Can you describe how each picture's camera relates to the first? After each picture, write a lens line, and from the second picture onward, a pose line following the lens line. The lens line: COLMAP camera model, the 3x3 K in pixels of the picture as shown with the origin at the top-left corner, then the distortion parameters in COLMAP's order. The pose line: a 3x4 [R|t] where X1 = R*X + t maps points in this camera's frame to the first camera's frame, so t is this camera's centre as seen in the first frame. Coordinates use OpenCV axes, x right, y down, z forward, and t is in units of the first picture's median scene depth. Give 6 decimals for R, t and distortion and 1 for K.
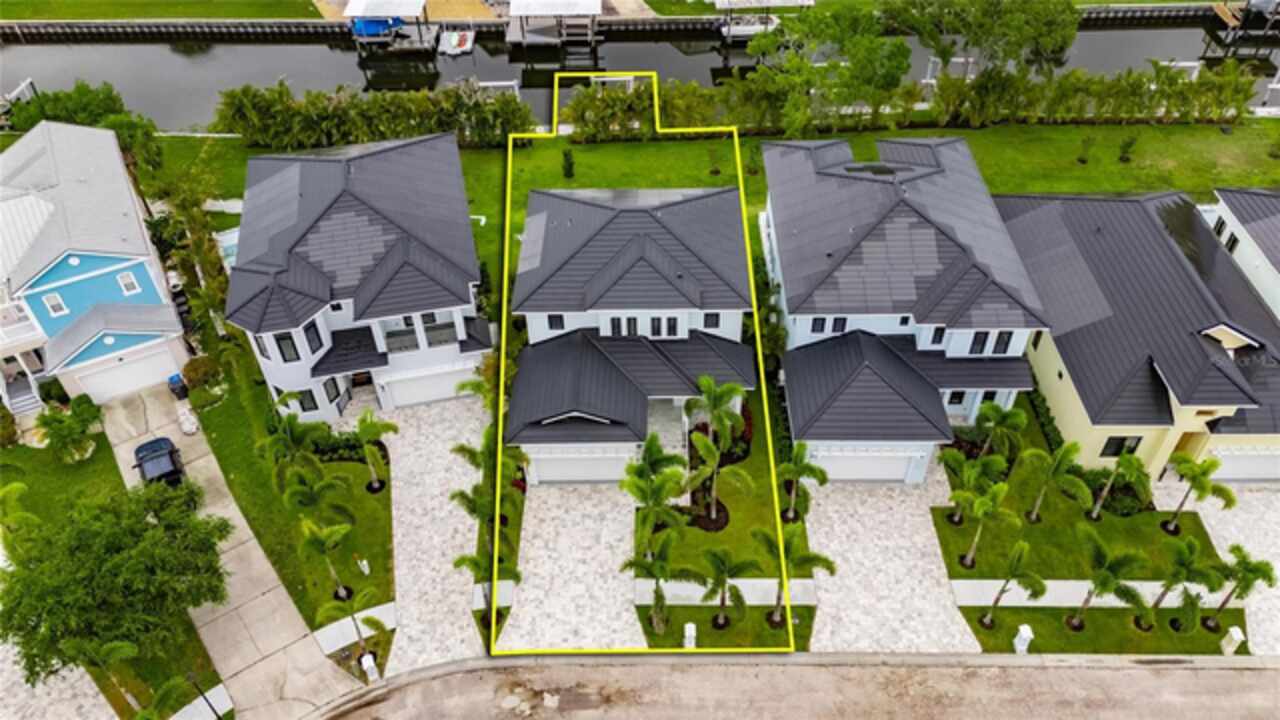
lens RADIAL K [[943.4, 0, 654.3], [0, 943.4, 357.3], [0, 0, 1]] dist [0.102358, -0.119954]
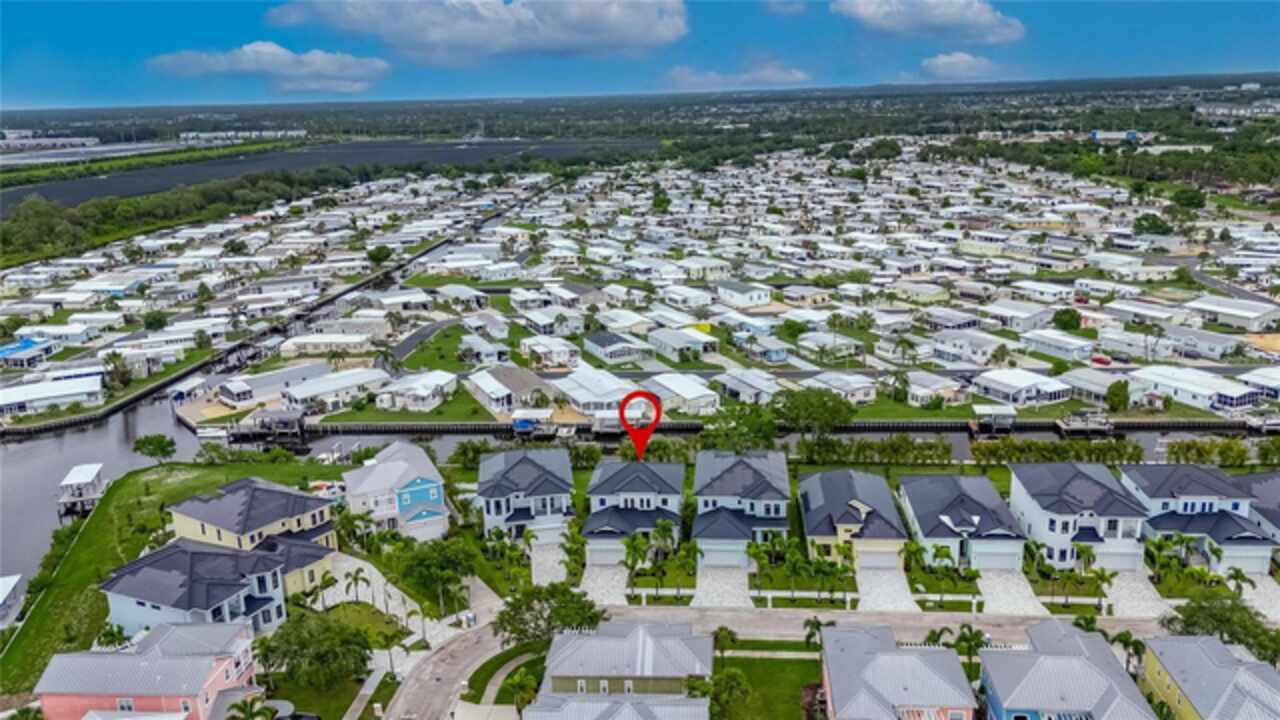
lens RADIAL K [[943.4, 0, 654.3], [0, 943.4, 357.3], [0, 0, 1]] dist [0.102358, -0.119954]
pose [[0.996502, 0.005950, -0.083355, 0.243359], [-0.044202, 0.884041, -0.465315, 0.797411], [0.070921, 0.467372, 0.881211, -1.404006]]
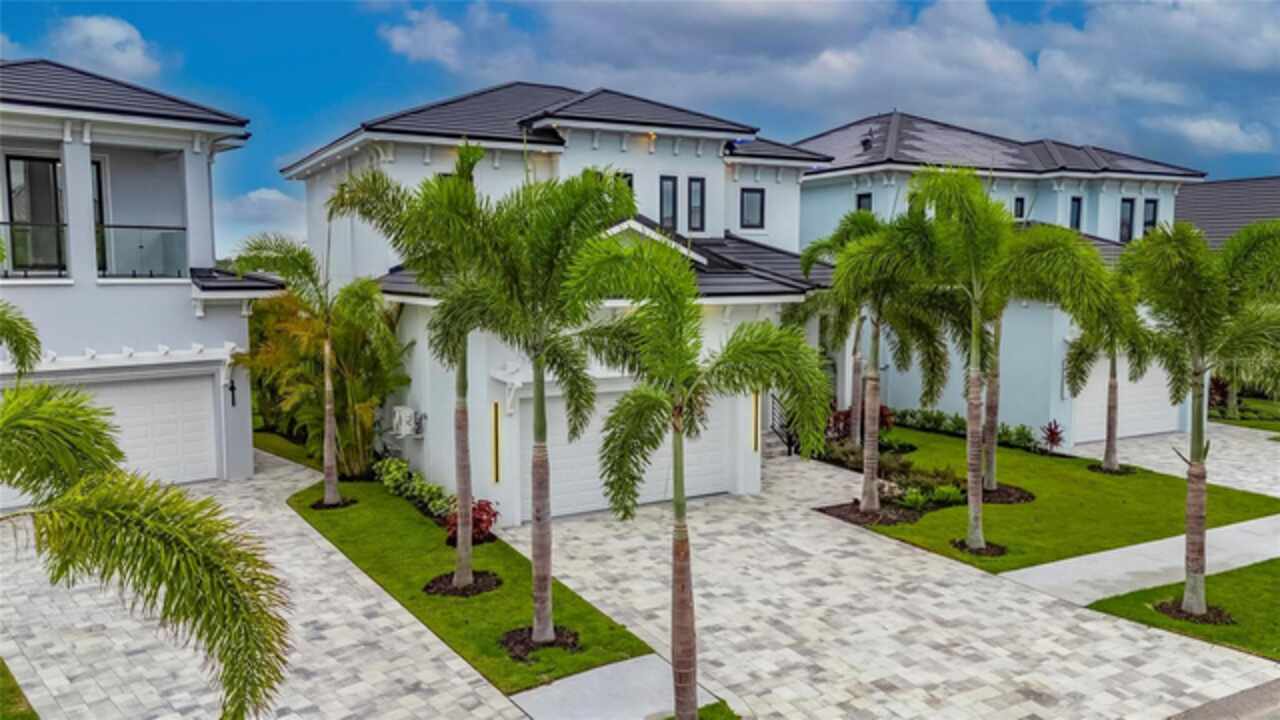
lens RADIAL K [[943.4, 0, 654.3], [0, 943.4, 357.3], [0, 0, 1]] dist [0.102358, -0.119954]
pose [[0.867823, -0.031964, 0.495844, -0.248701], [0.330868, 0.781671, -0.528693, 0.283828], [-0.370688, 0.622871, 0.688928, 0.729660]]
